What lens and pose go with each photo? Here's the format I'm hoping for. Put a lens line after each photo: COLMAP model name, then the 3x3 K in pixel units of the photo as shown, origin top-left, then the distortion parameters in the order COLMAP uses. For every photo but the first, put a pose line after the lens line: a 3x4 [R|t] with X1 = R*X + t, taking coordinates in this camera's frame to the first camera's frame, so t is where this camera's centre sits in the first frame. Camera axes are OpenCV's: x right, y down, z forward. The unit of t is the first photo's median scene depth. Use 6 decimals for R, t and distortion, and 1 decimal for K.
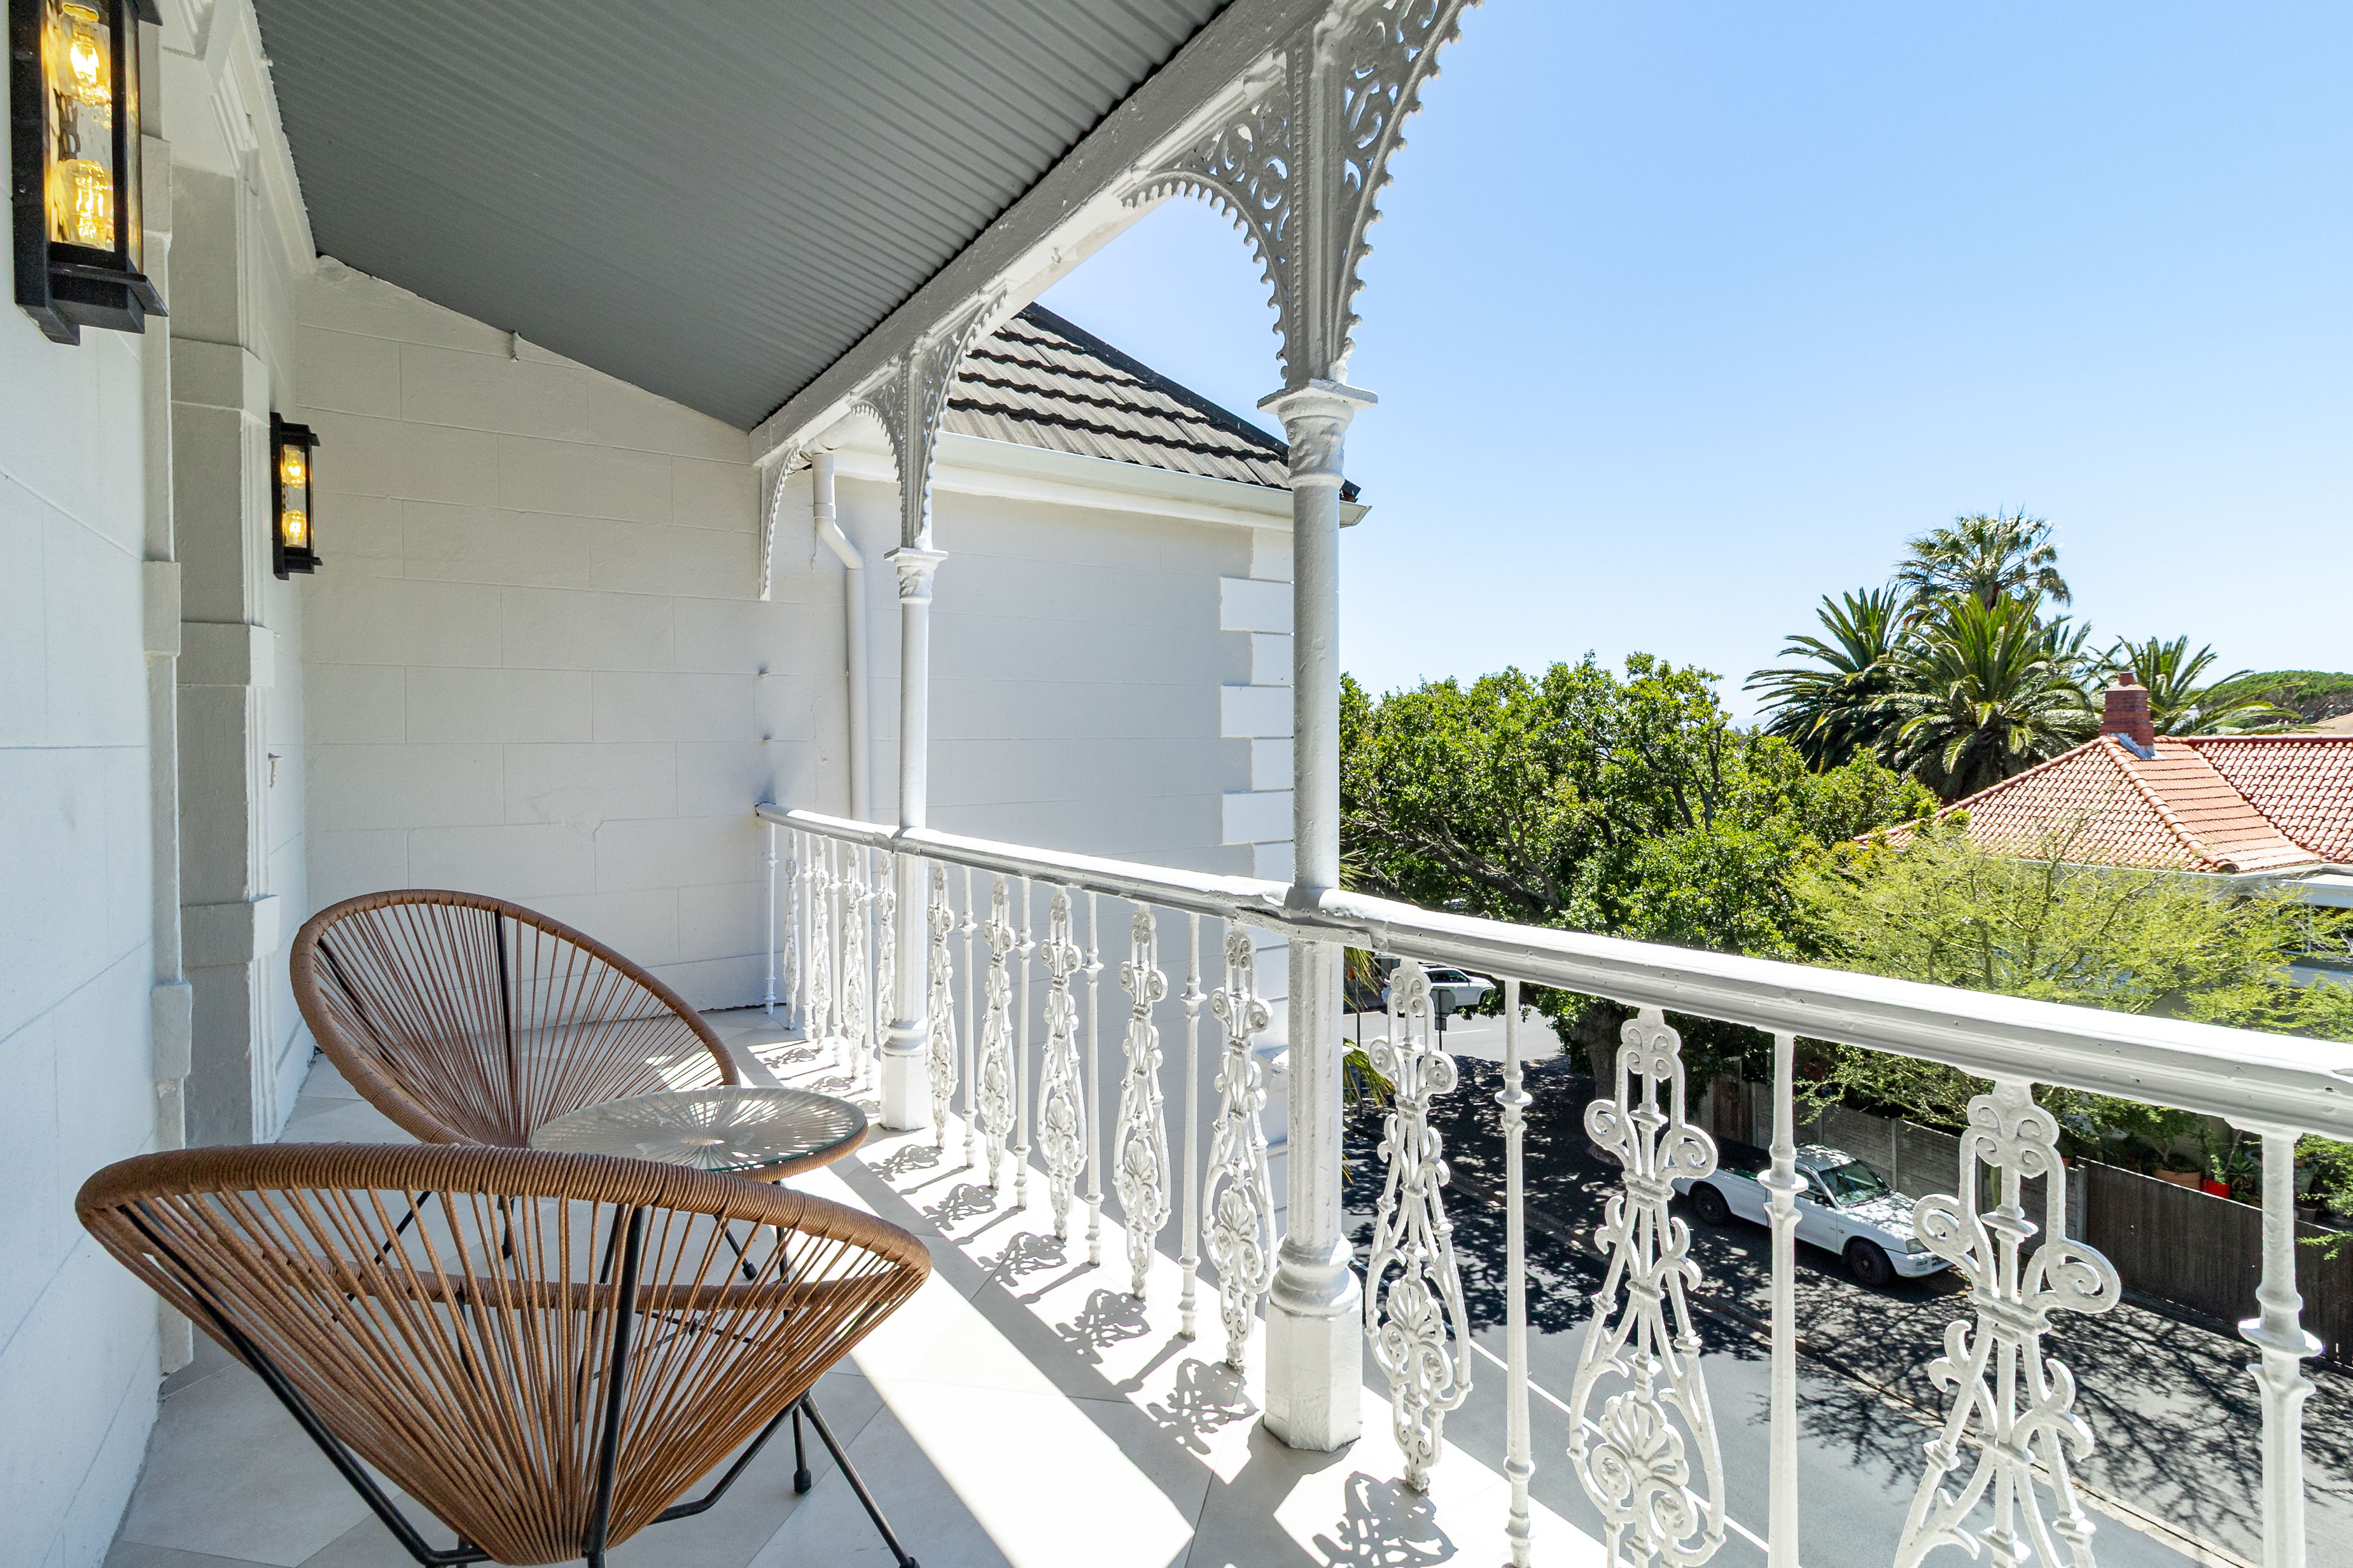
lens RADIAL K [[1148.2, 0, 1167.3], [0, 1148.2, 764.8], [0, 0, 1]] dist [0.003304, 0.000403]
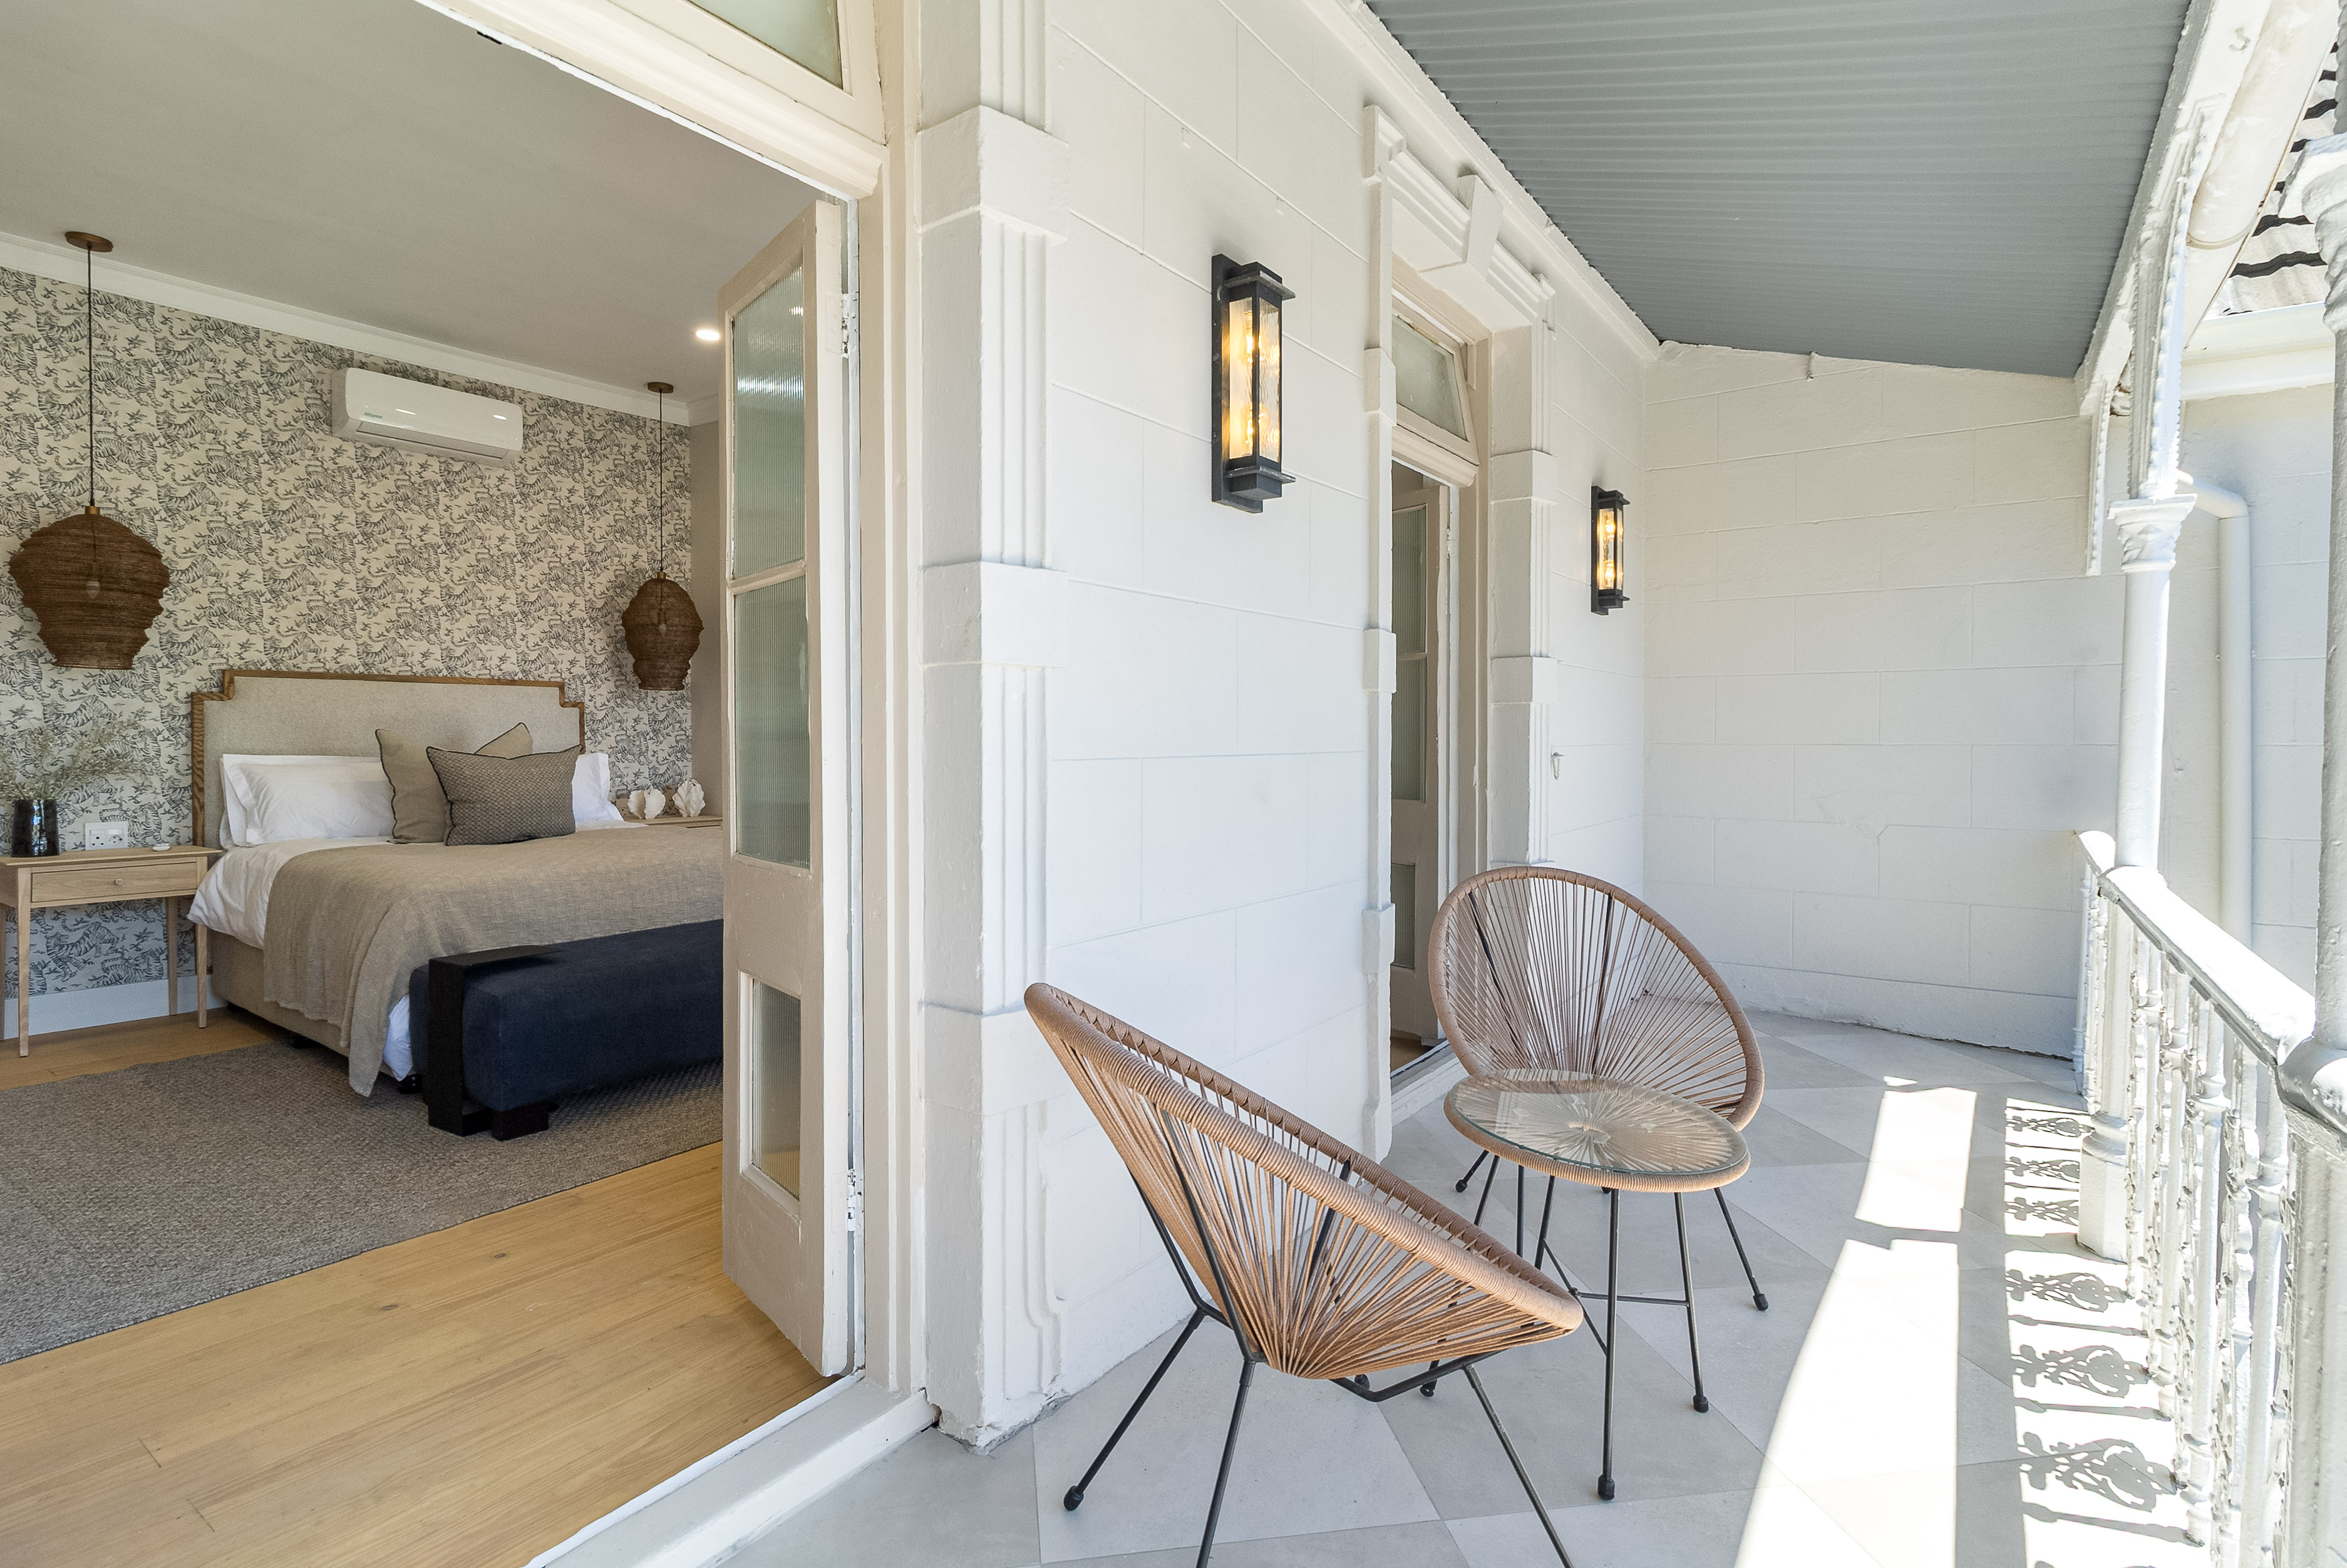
lens RADIAL K [[1097.3, 0, 1192.5], [0, 1097.3, 764.7], [0, 0, 1]] dist [0.002947, -0.000206]
pose [[0.359668, 0.029725, -0.932607, 0.294615], [-0.020934, 0.999498, 0.023783, -0.021648], [0.932845, 0.010969, 0.360110, 0.200961]]
